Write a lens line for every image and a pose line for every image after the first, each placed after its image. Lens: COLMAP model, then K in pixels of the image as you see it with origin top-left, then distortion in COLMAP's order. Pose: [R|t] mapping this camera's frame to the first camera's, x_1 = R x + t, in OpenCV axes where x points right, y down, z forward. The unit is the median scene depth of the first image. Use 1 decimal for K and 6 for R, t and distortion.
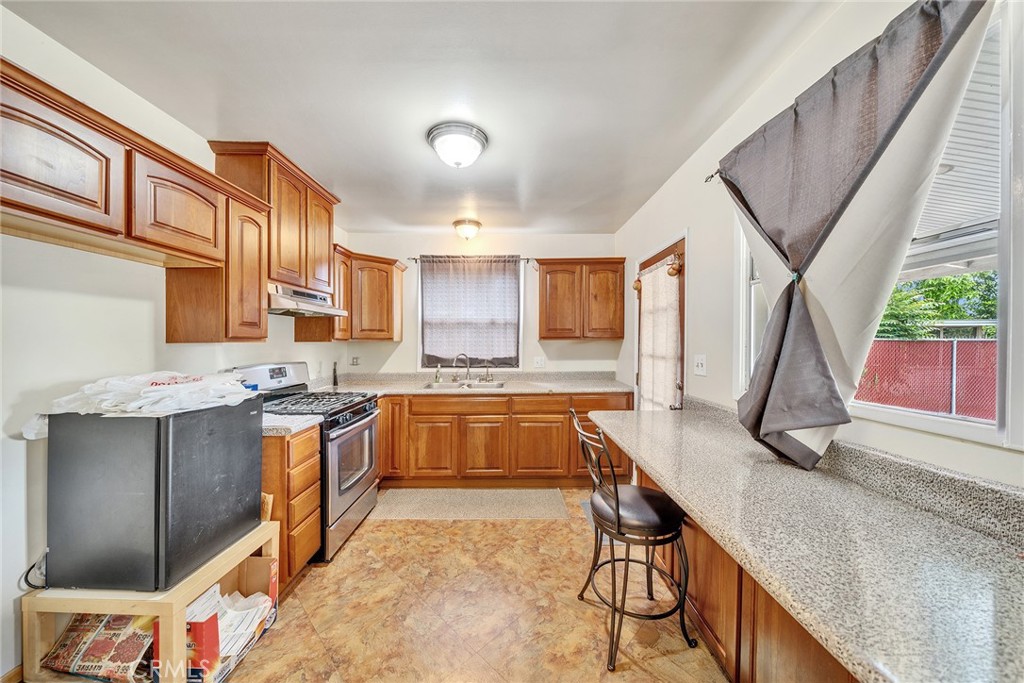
lens RADIAL K [[375.7, 0, 512.0], [0, 375.7, 341.5], [0, 0, 1]] dist [0.001542, -0.000047]
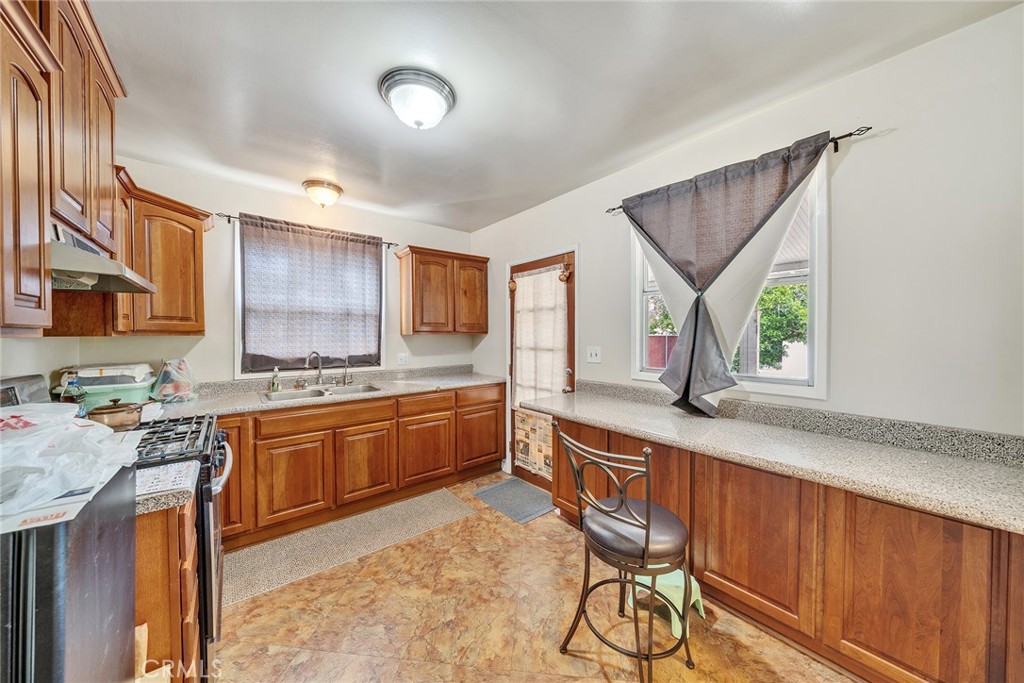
lens RADIAL K [[371.3, 0, 508.6], [0, 371.3, 338.7], [0, 0, 1]] dist [-0.001426, -0.000181]
pose [[0.753573, -0.004128, 0.657352, -0.375879], [-0.000620, 0.999975, 0.006990, 0.000062], [-0.657364, -0.005675, 0.753551, 0.170456]]
